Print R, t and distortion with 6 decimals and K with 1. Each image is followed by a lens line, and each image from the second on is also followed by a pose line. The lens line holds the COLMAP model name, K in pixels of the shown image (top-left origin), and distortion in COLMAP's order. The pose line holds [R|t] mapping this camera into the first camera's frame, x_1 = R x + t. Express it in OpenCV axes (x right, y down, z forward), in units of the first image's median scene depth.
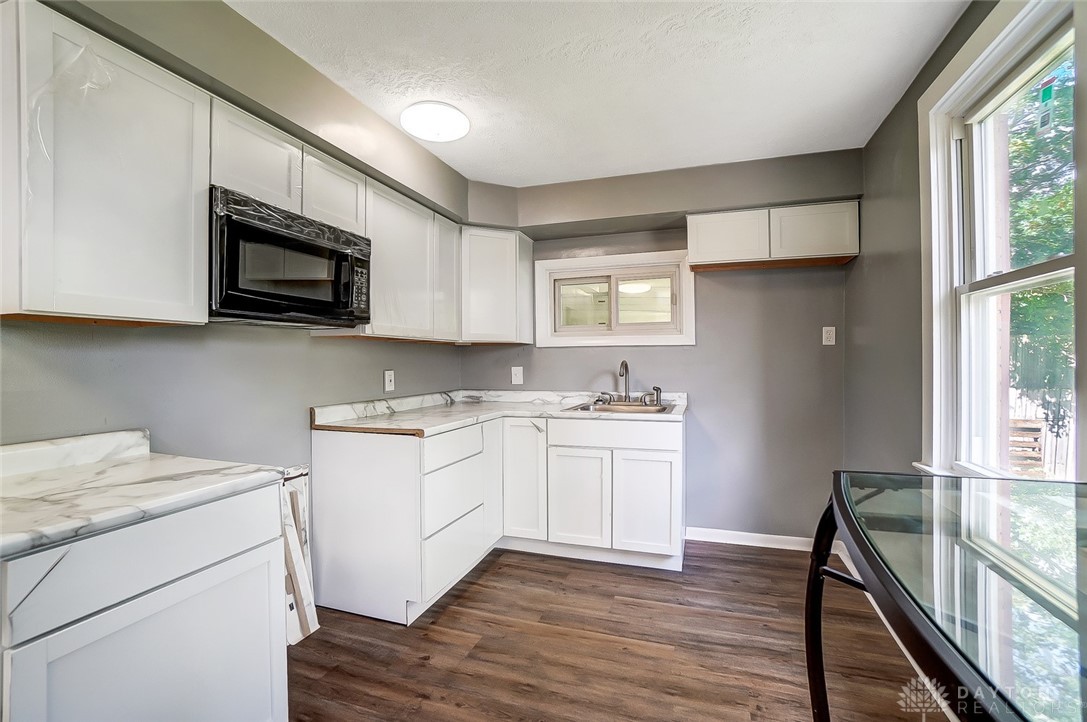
lens RADIAL K [[484.3, 0, 536.1], [0, 484.3, 363.6], [0, 0, 1]] dist [-0.068400, 0.025473]
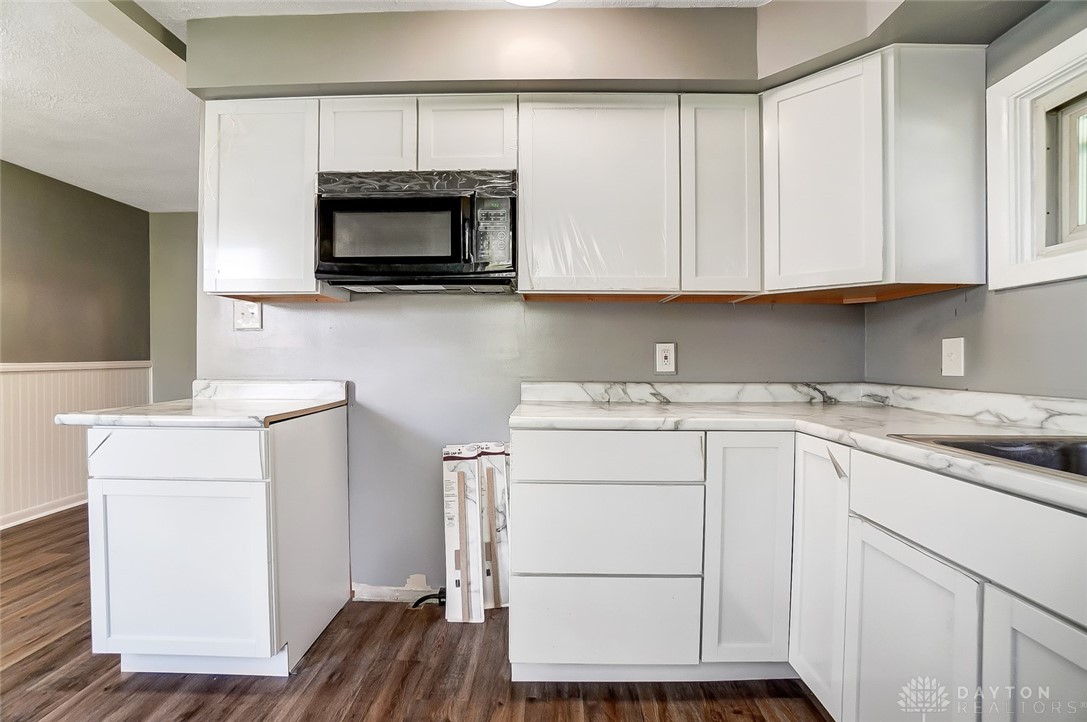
lens RADIAL K [[484.3, 0, 536.1], [0, 484.3, 363.6], [0, 0, 1]] dist [-0.068400, 0.025473]
pose [[0.318441, 0.021442, -0.947700, 0.354086], [-0.011429, 0.999758, 0.018780, 0.037195], [0.947874, 0.004851, 0.318609, 0.658428]]
